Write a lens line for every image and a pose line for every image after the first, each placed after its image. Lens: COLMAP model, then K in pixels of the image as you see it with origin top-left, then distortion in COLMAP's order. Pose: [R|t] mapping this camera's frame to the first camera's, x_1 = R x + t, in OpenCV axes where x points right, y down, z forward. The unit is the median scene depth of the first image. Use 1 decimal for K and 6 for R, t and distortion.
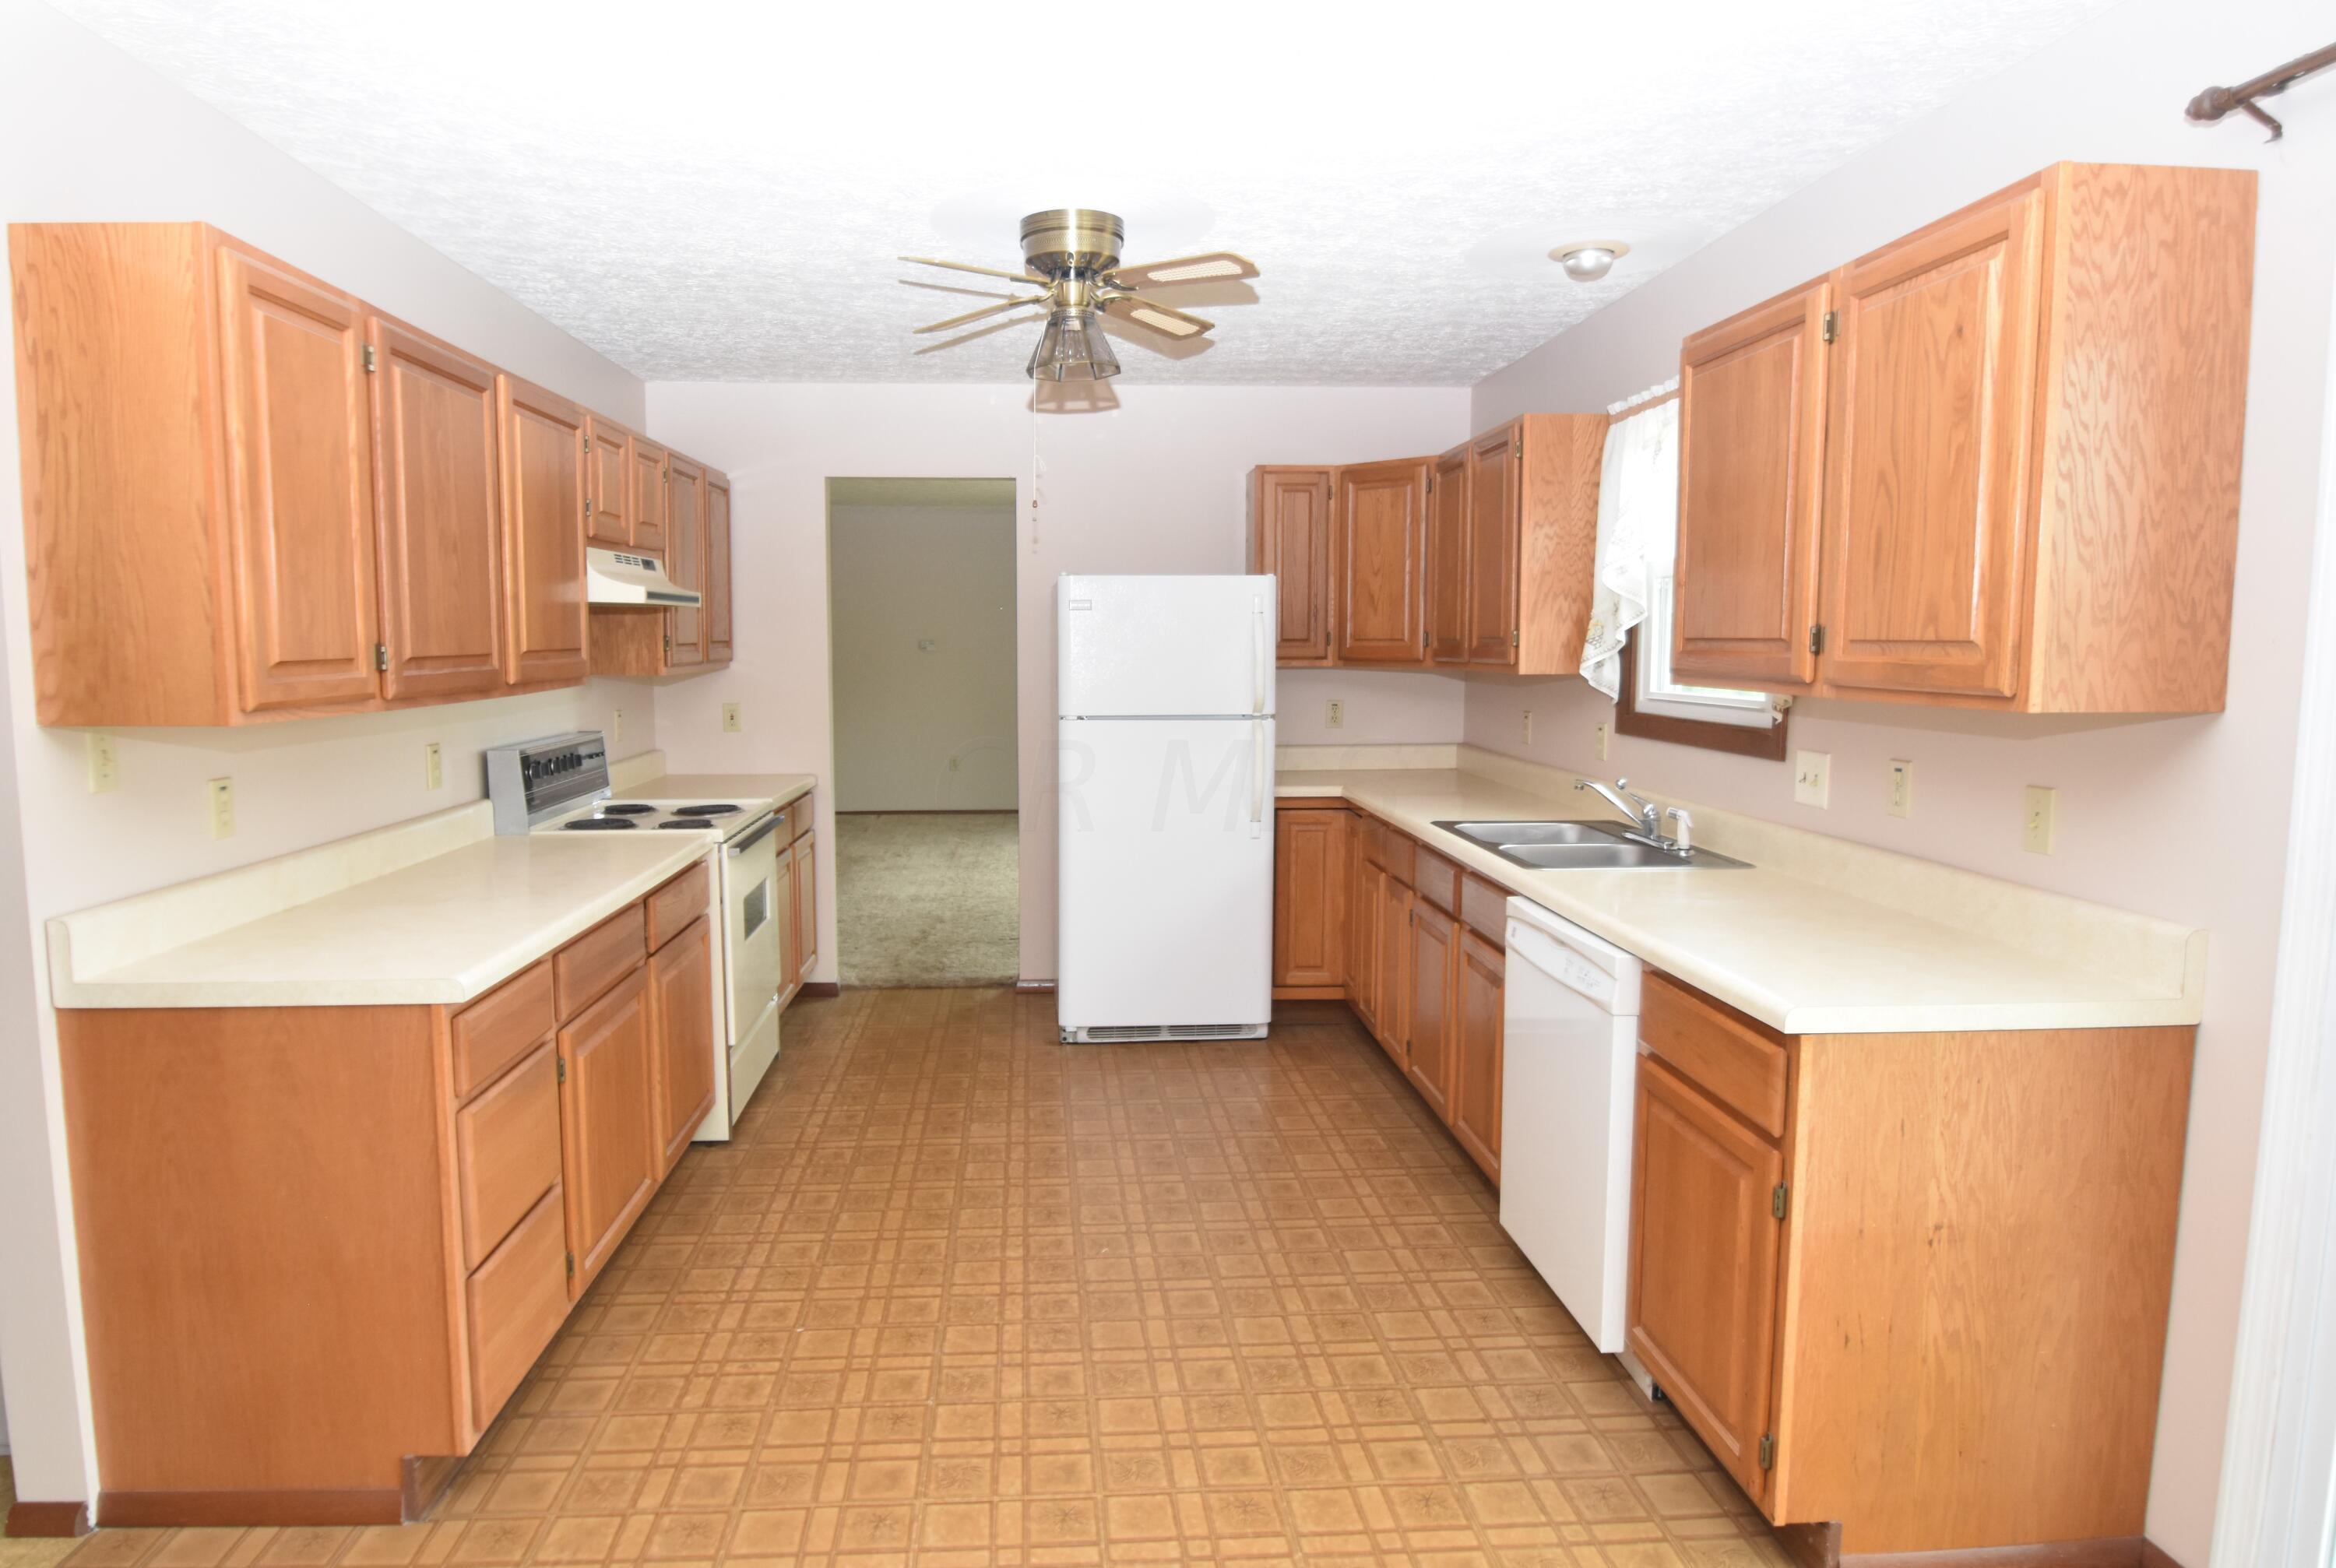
lens RADIAL K [[1761.8, 0, 1166.6], [0, 1761.8, 825.0], [0, 0, 1]] dist [-0.036307, -0.009721]
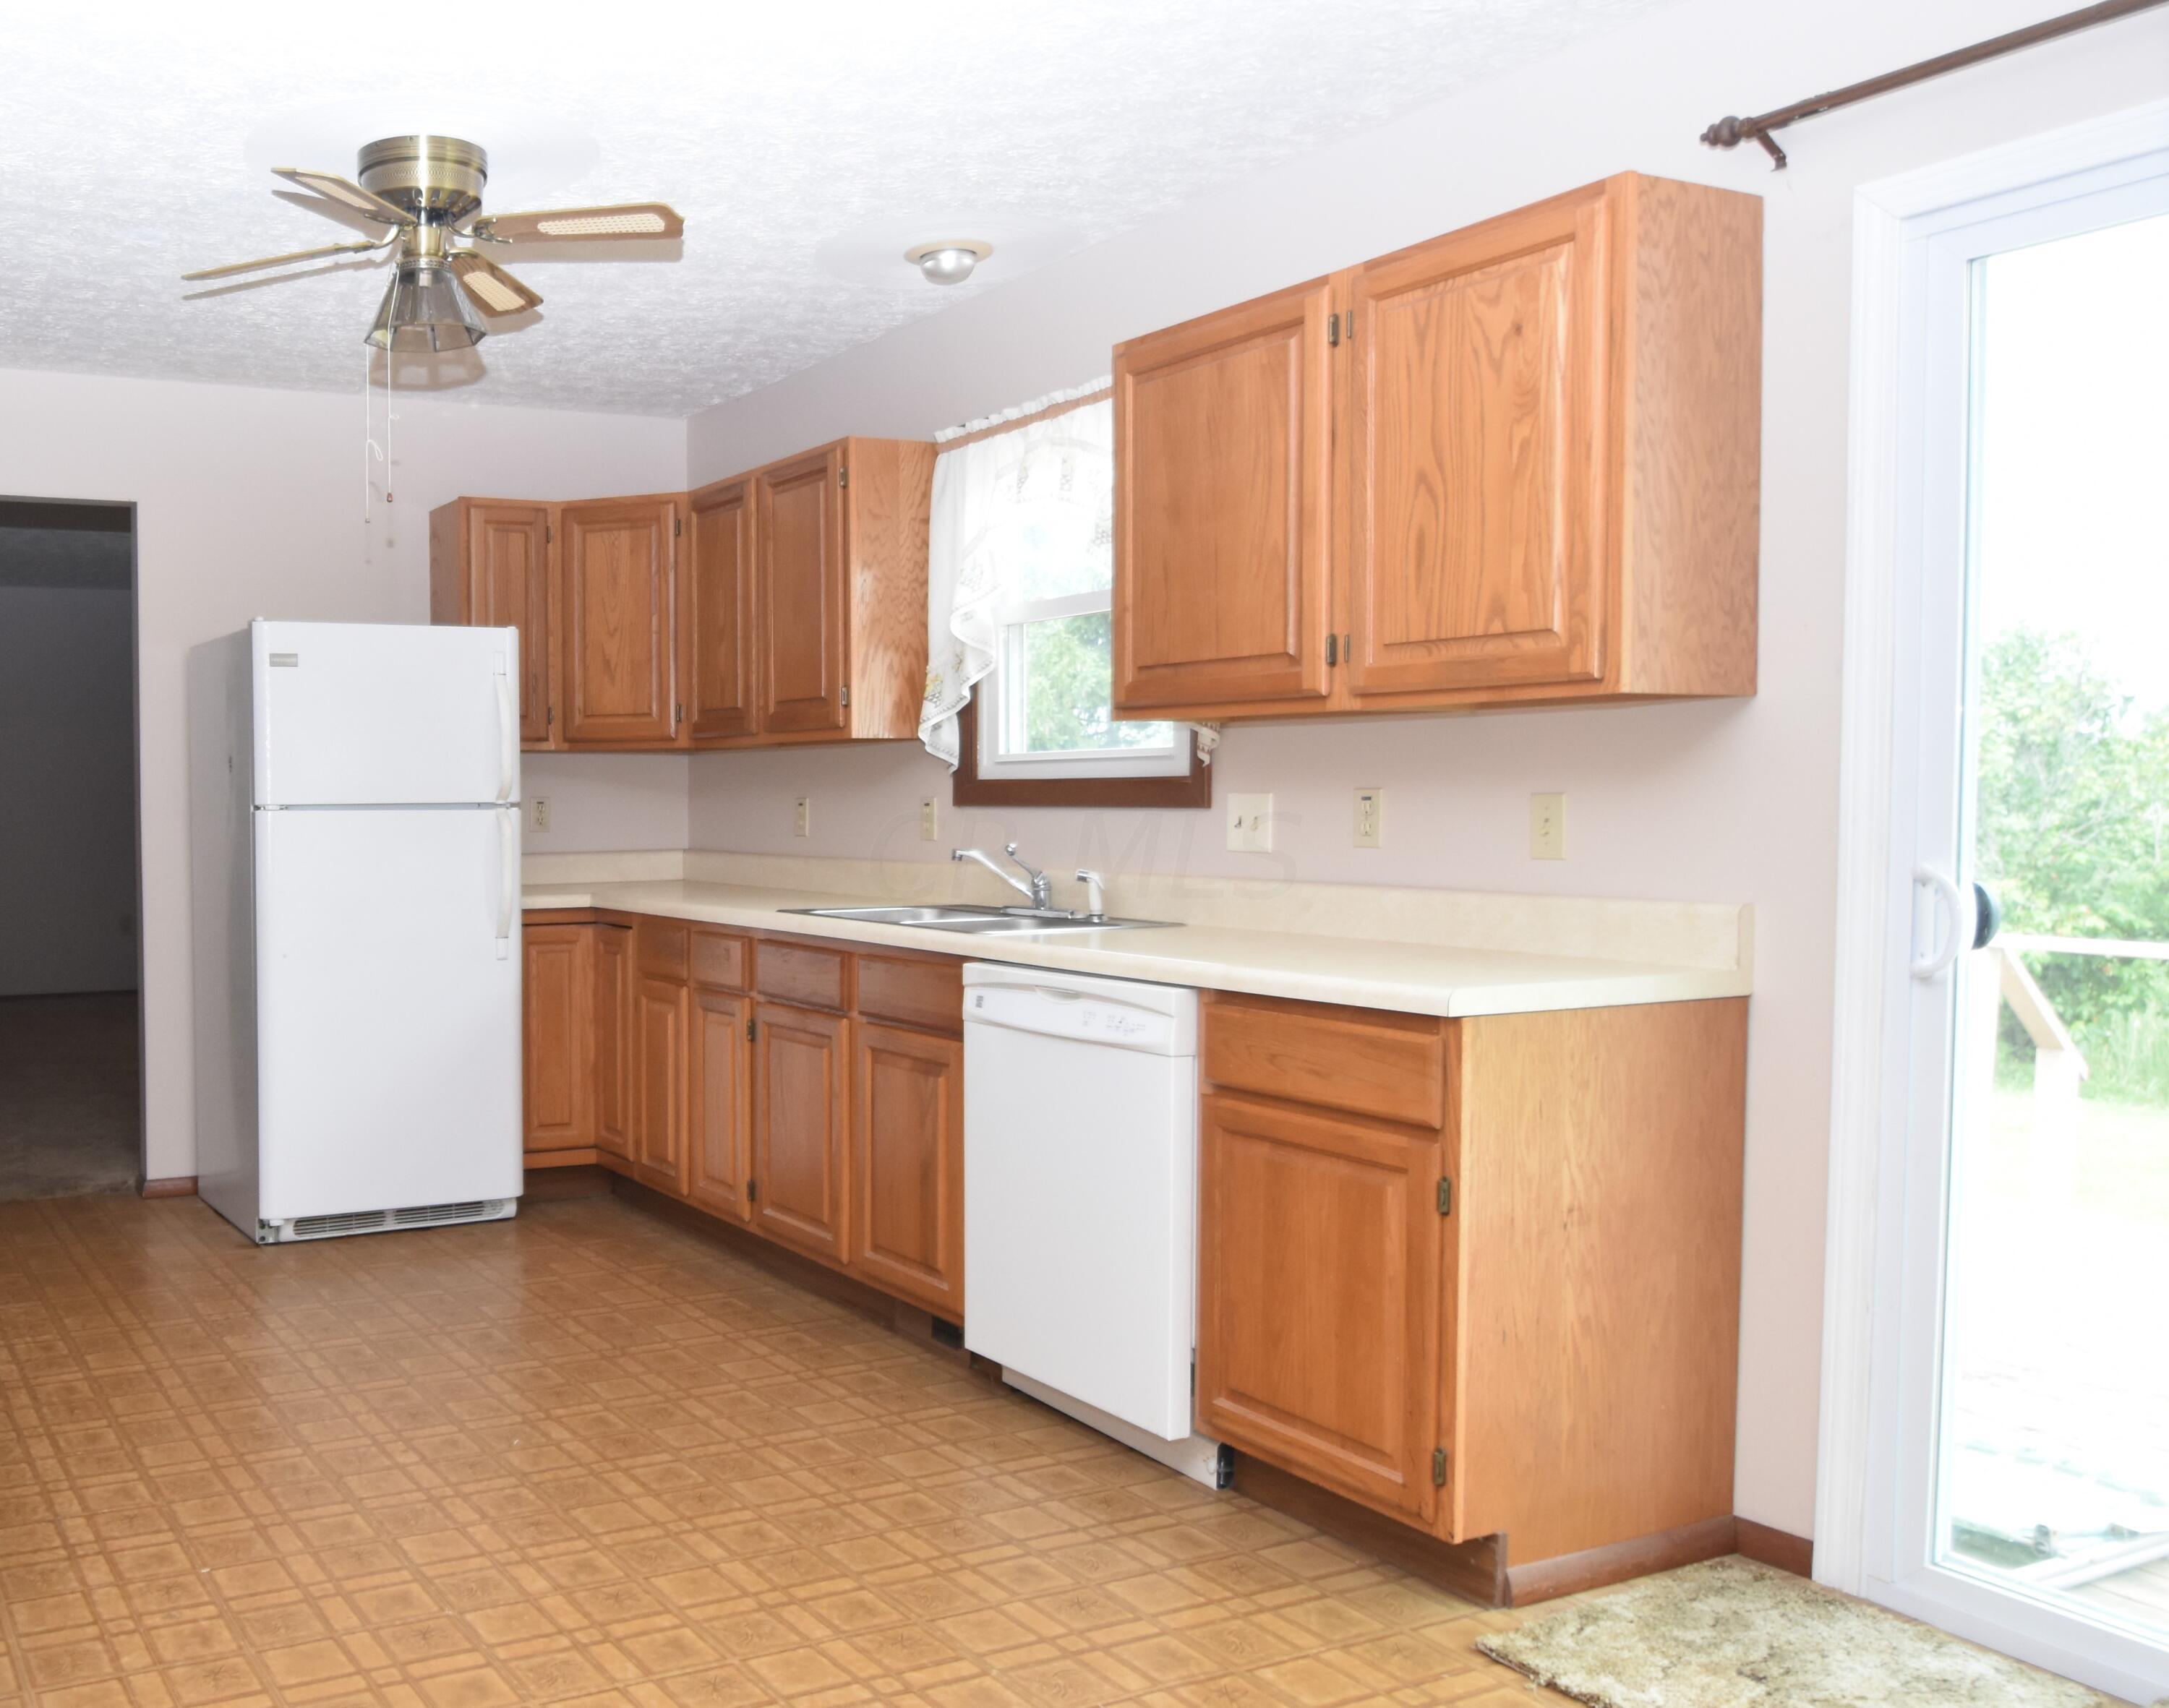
lens RADIAL K [[2249.7, 0, 1084.5], [0, 2249.7, 854.0], [0, 0, 1]] dist [-0.012962, -0.019809]
pose [[0.893439, -0.029717, 0.448200, -0.307627], [0.064274, 0.995999, -0.062087, 0.073674], [-0.444562, 0.084279, 0.891775, -0.031981]]
